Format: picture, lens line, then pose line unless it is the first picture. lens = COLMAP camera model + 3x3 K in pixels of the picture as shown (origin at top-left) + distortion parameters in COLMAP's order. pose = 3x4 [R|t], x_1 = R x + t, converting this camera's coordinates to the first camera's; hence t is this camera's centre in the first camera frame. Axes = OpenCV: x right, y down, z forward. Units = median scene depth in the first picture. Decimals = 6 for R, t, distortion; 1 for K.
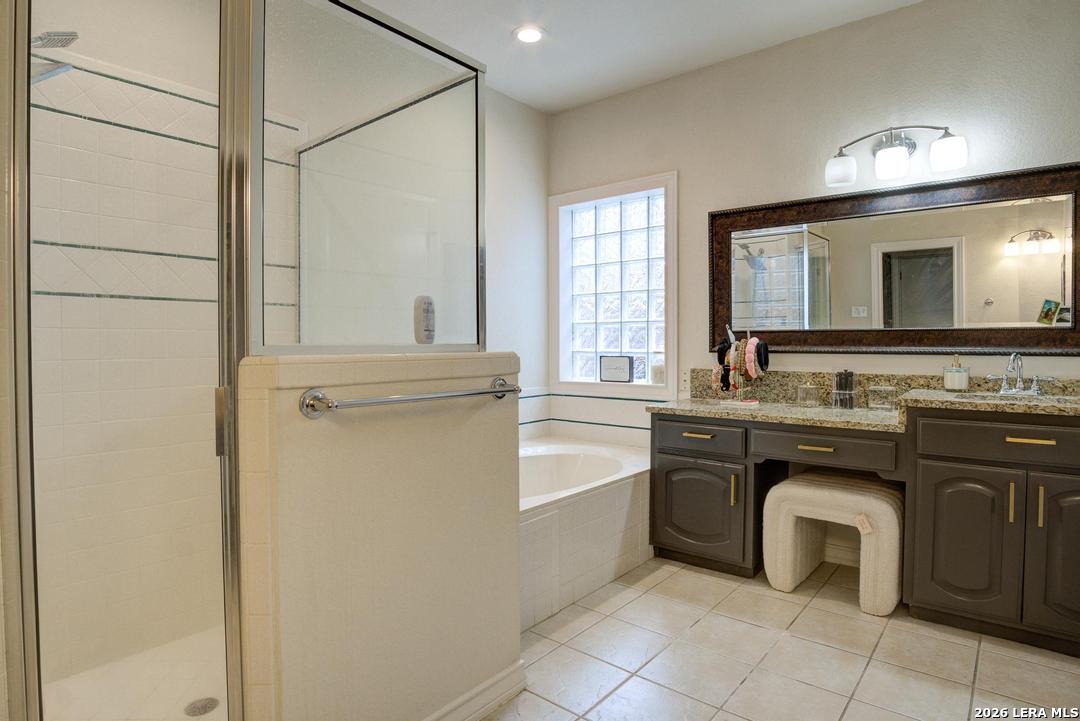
lens RADIAL K [[585.1, 0, 540.0], [0, 585.1, 360.5], [0, 0, 1]] dist [-0.055229, 0.000943]
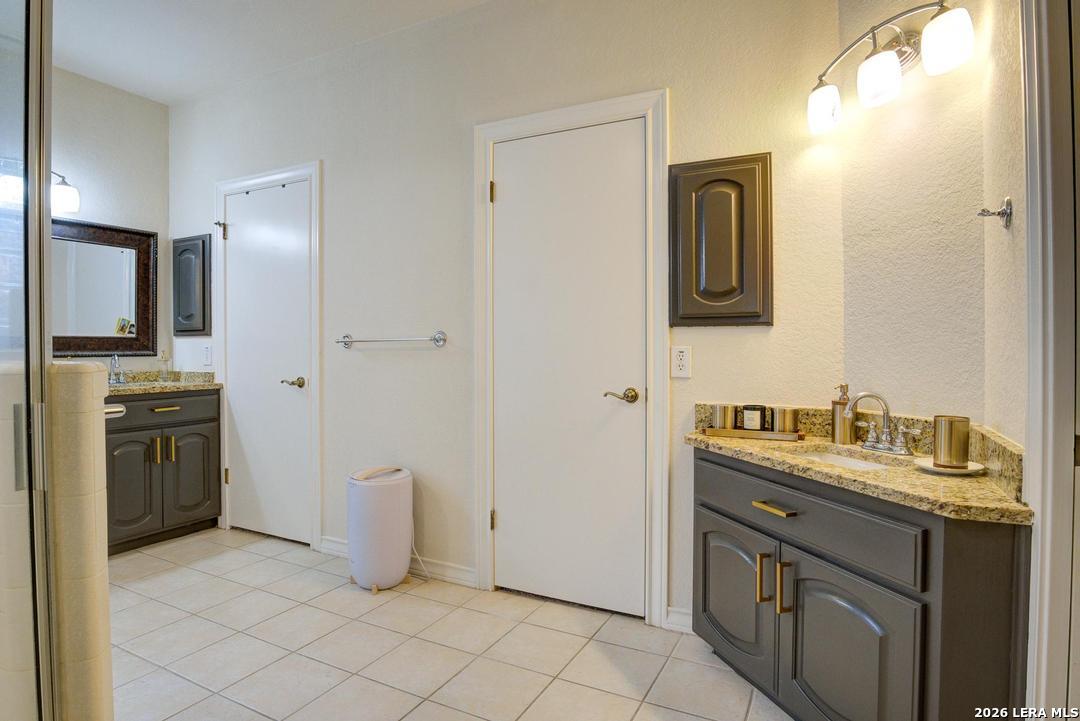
lens RADIAL K [[585.1, 0, 540.0], [0, 585.1, 360.5], [0, 0, 1]] dist [-0.055229, 0.000943]
pose [[-0.221022, -0.019686, 0.975070, -0.797385], [0.022111, 0.999438, 0.025190, -0.011137], [-0.975018, 0.027128, -0.220463, 0.264867]]
